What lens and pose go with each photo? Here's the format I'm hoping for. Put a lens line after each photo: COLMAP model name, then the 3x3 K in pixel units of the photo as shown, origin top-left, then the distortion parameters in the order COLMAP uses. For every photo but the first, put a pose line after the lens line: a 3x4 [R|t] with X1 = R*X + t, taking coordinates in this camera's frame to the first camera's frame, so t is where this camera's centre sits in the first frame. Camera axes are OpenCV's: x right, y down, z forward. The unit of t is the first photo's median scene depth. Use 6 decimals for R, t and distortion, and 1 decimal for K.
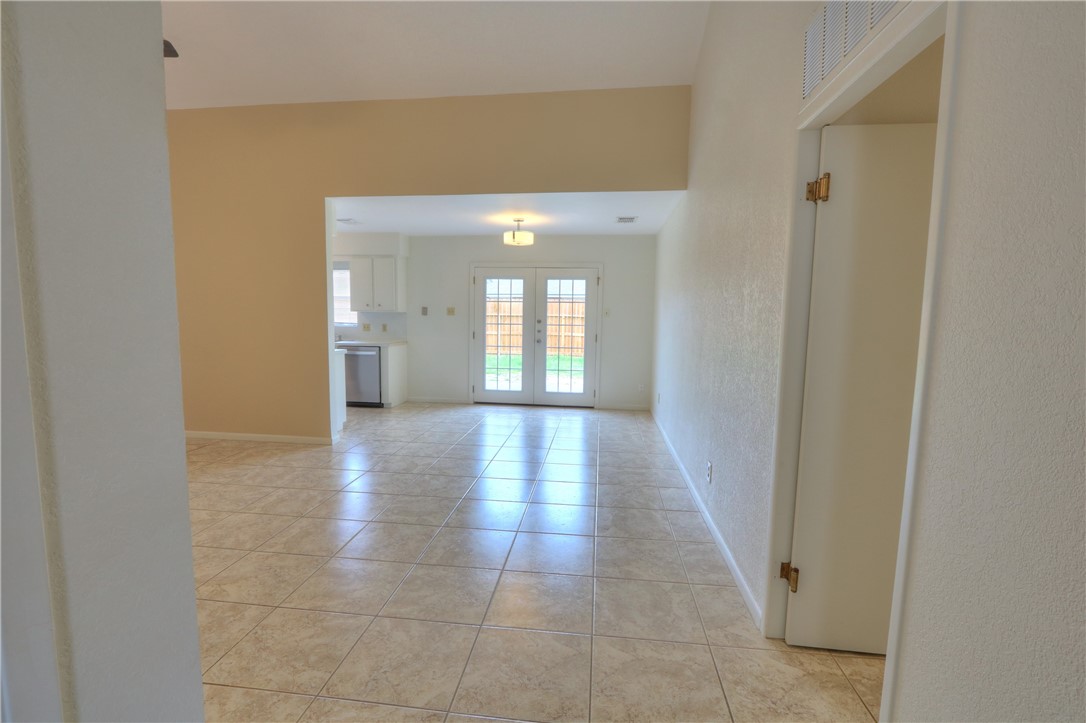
lens RADIAL K [[503.3, 0, 536.0], [0, 503.3, 362.7], [0, 0, 1]] dist [-0.023421, 0.005095]
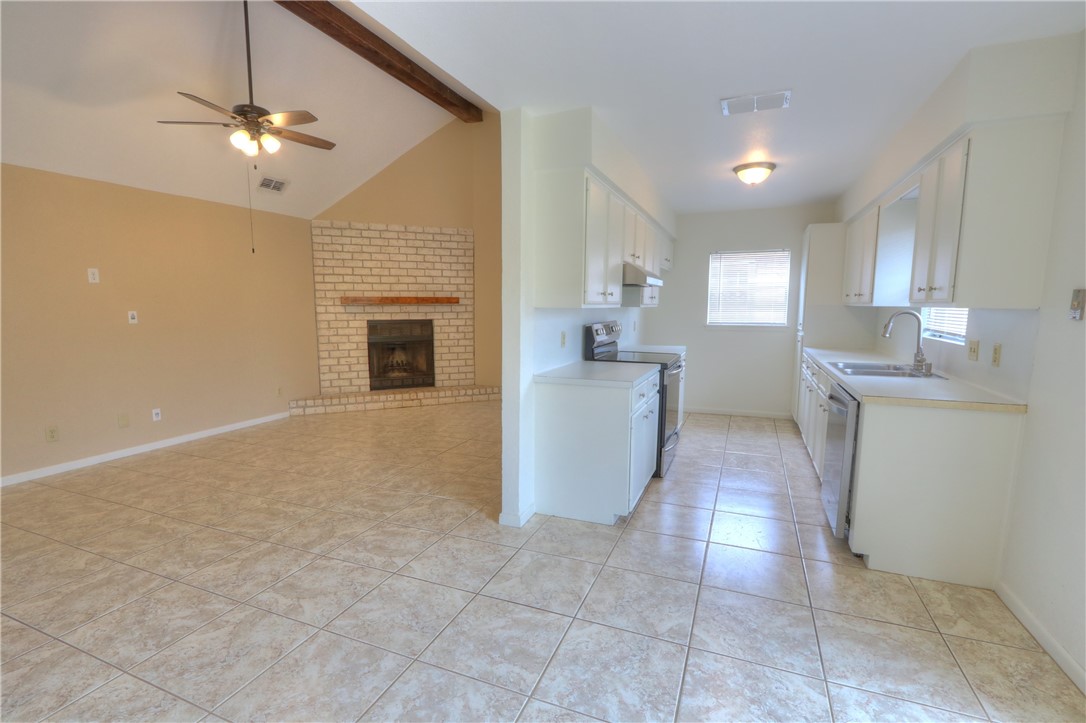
lens RADIAL K [[503.3, 0, 537.7], [0, 503.3, 369.5], [0, 0, 1]] dist [-0.023421, 0.005095]
pose [[-0.266808, 0.111623, -0.957264, 0.106839], [-0.094939, 0.985395, 0.141365, -0.081219], [0.959062, 0.128599, -0.252313, 0.830354]]
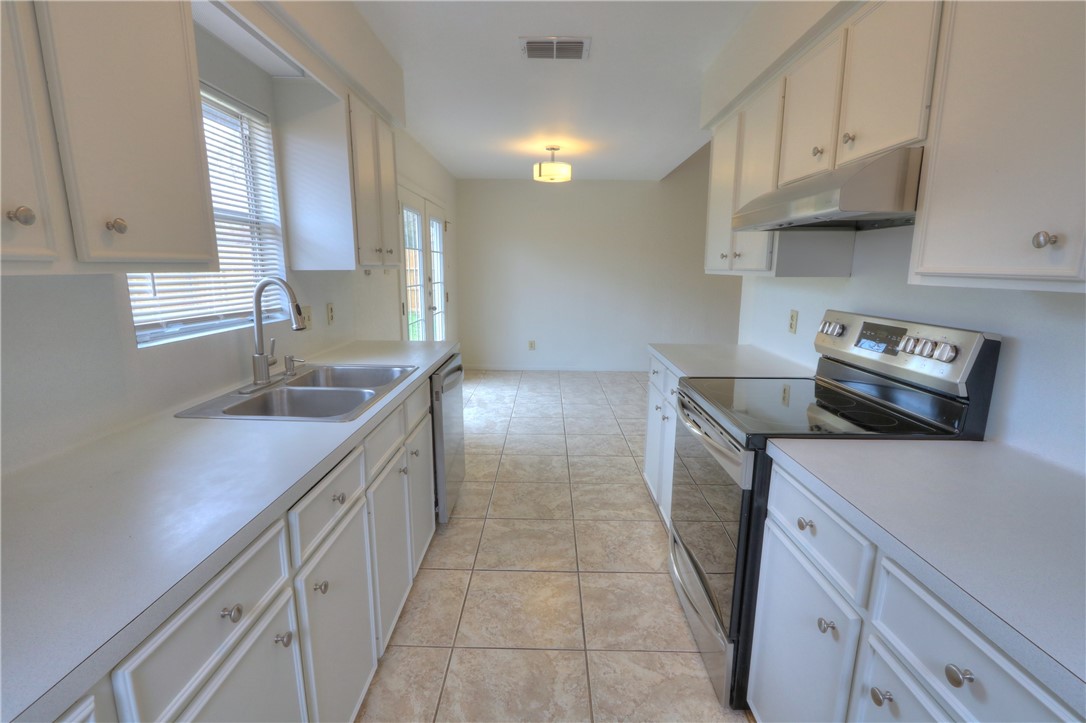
lens RADIAL K [[503.3, 0, 545.3], [0, 503.3, 356.5], [0, 0, 1]] dist [-0.023421, 0.005095]
pose [[-0.115423, -0.186152, 0.975718, -0.710787], [0.083762, 0.976960, 0.196298, -0.100762], [-0.989778, 0.104386, -0.097171, 0.930492]]
